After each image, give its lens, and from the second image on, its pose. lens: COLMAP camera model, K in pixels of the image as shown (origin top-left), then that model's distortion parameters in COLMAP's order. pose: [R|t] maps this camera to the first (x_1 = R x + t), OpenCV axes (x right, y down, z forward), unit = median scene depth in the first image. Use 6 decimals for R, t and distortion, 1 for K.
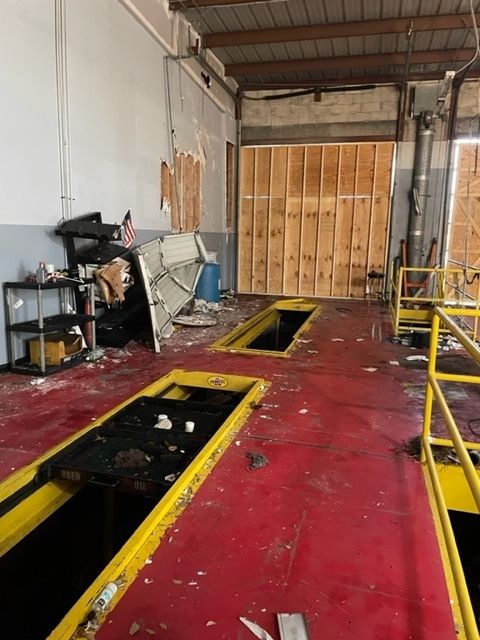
lens RADIAL K [[488.3, 0, 238.1], [0, 488.3, 319.3], [0, 0, 1]] dist [0.005123, -0.015104]
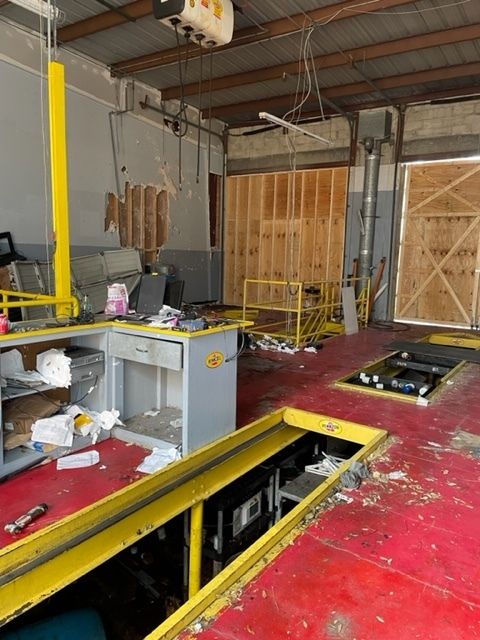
lens RADIAL K [[488.3, 0, 244.9], [0, 488.3, 322.4], [0, 0, 1]] dist [0.005123, -0.015104]
pose [[0.947760, 0.052865, -0.314573, 0.453900], [-0.066218, 0.997295, -0.031909, 0.022775], [0.312035, 0.051072, 0.948697, -0.060692]]
